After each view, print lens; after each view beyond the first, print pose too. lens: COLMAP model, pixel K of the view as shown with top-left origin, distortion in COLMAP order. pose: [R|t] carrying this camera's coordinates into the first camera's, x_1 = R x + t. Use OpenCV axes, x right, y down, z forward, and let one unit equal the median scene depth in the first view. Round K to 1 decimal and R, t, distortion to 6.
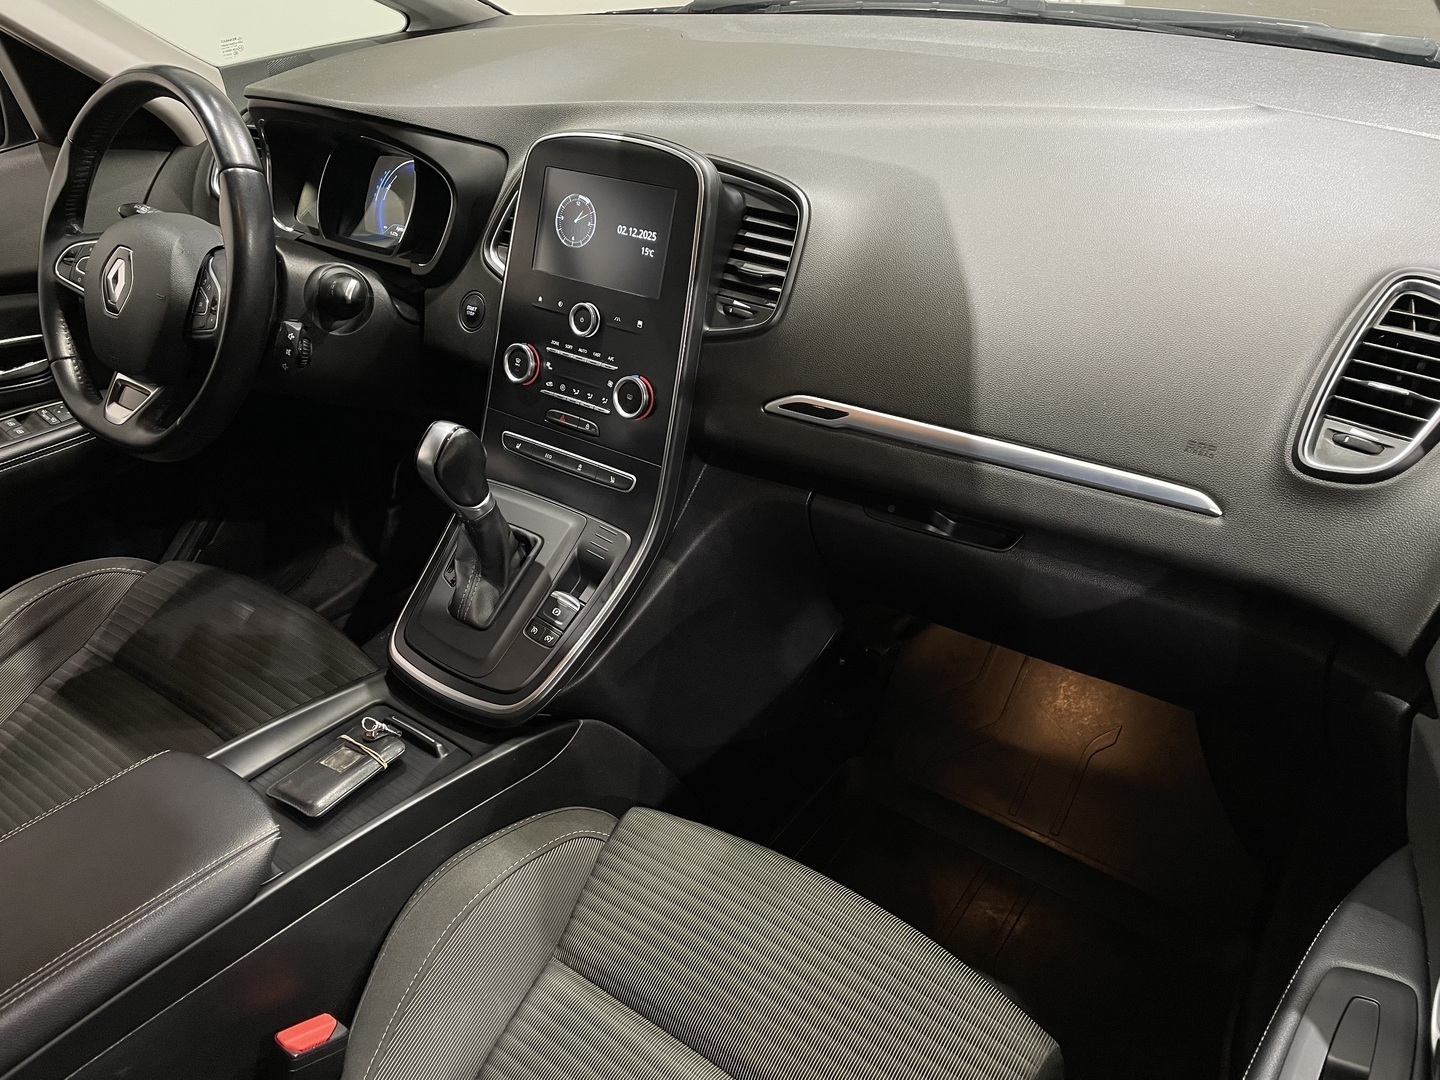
lens RADIAL K [[1107.4, 0, 723.7], [0, 1107.4, 533.5], [0, 0, 1]] dist [0.088659, -0.124923]
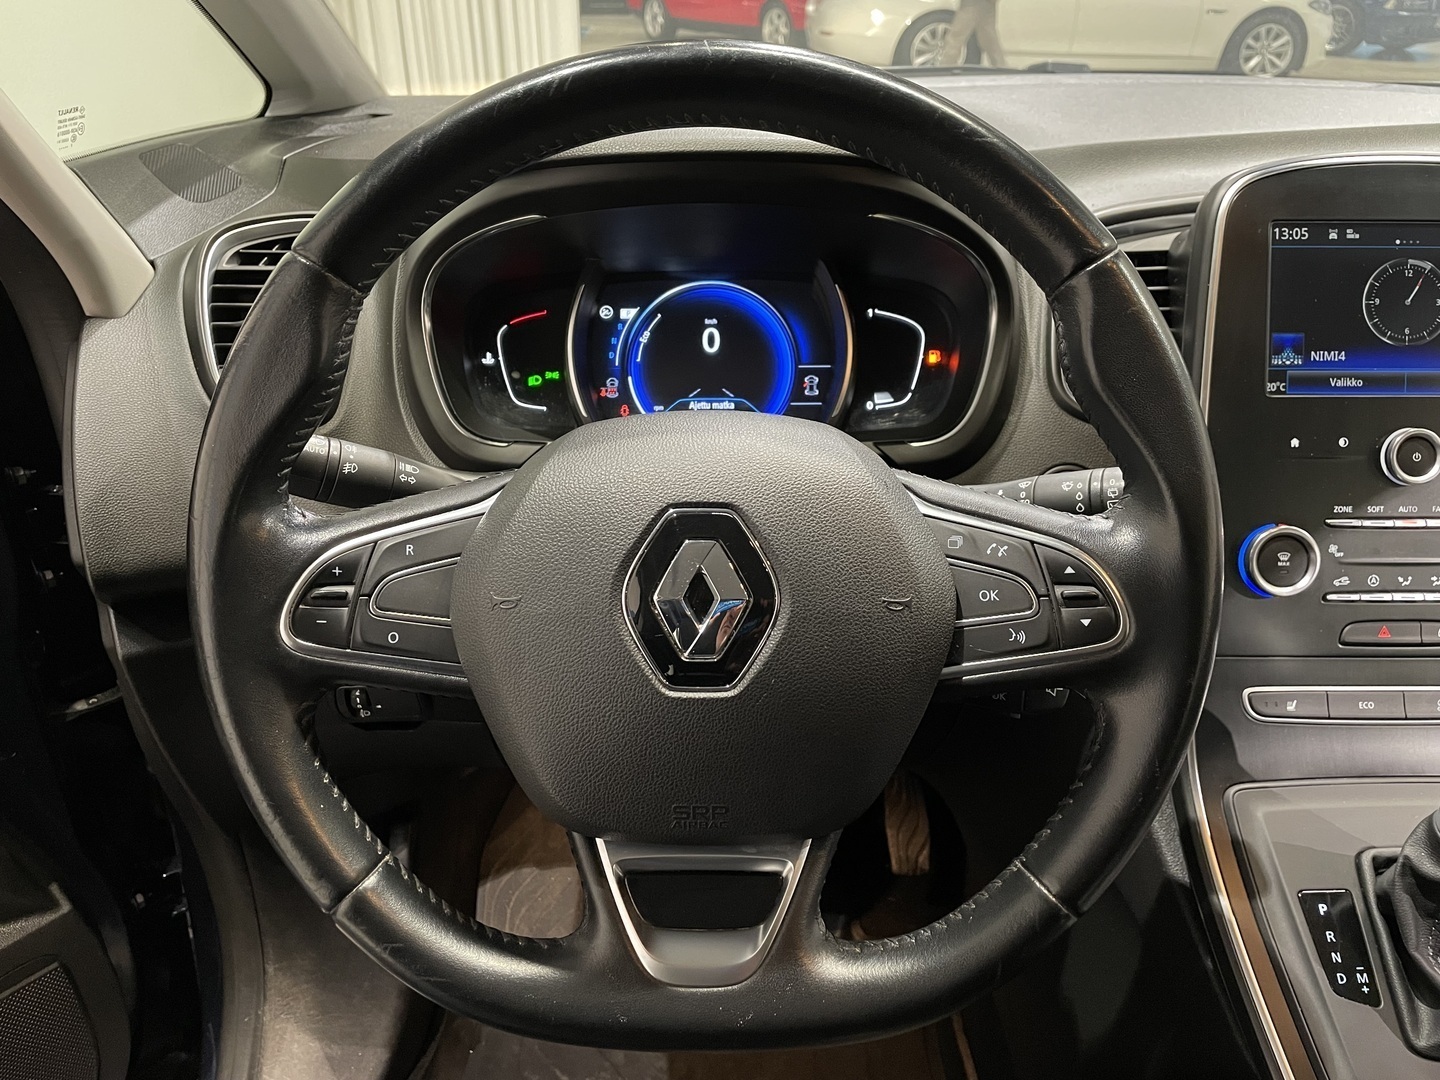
lens RADIAL K [[1107.4, 0, 719.7], [0, 1107.4, 524.6], [0, 0, 1]] dist [0.088659, -0.124923]
pose [[0.799143, -0.213920, 0.561791, -0.753464], [0.293568, 0.954402, -0.054178, -0.232530], [-0.524585, 0.208219, 0.825503, 0.709660]]
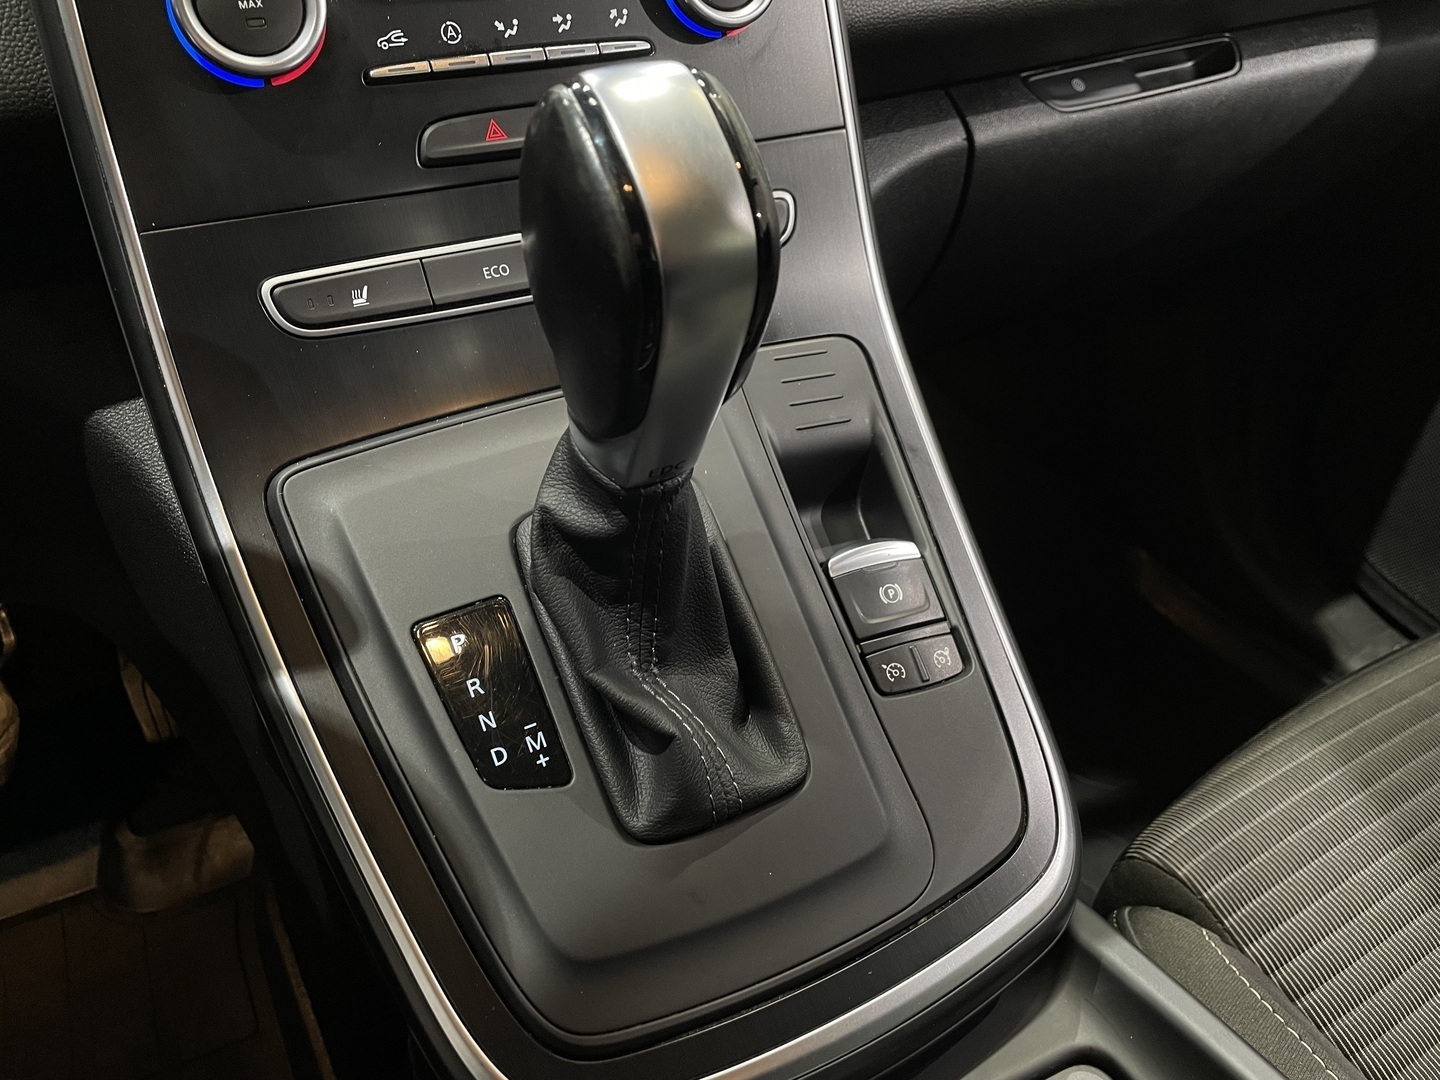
lens RADIAL K [[1107.4, 0, 729.6], [0, 1107.4, 530.9], [0, 0, 1]] dist [0.088659, -0.124923]
pose [[0.418218, -0.487189, 0.766642, -0.427767], [0.463925, 0.840180, 0.280841, -0.069159], [-0.780940, 0.238212, 0.577397, 0.814497]]
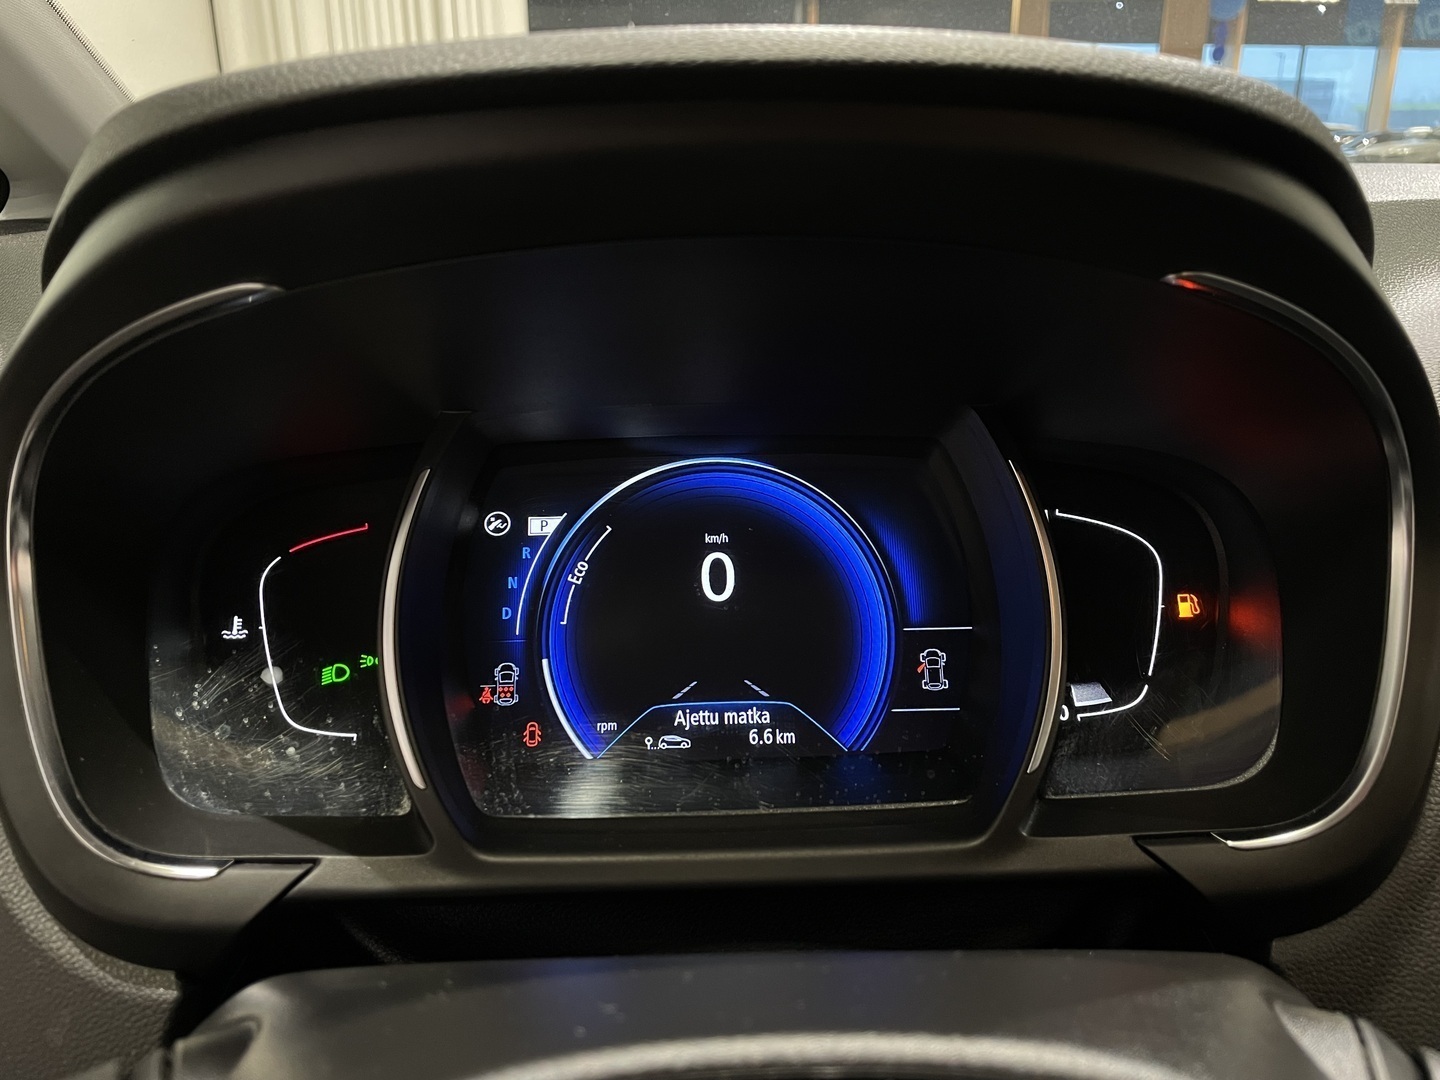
lens RADIAL K [[1107.4, 0, 722.3], [0, 1107.4, 516.5], [0, 0, 1]] dist [0.088659, -0.124923]
pose [[0.775958, -0.132871, 0.616632, -0.546455], [0.316500, 0.927613, -0.198397, -0.331125], [-0.545635, 0.349111, 0.761843, 0.998342]]
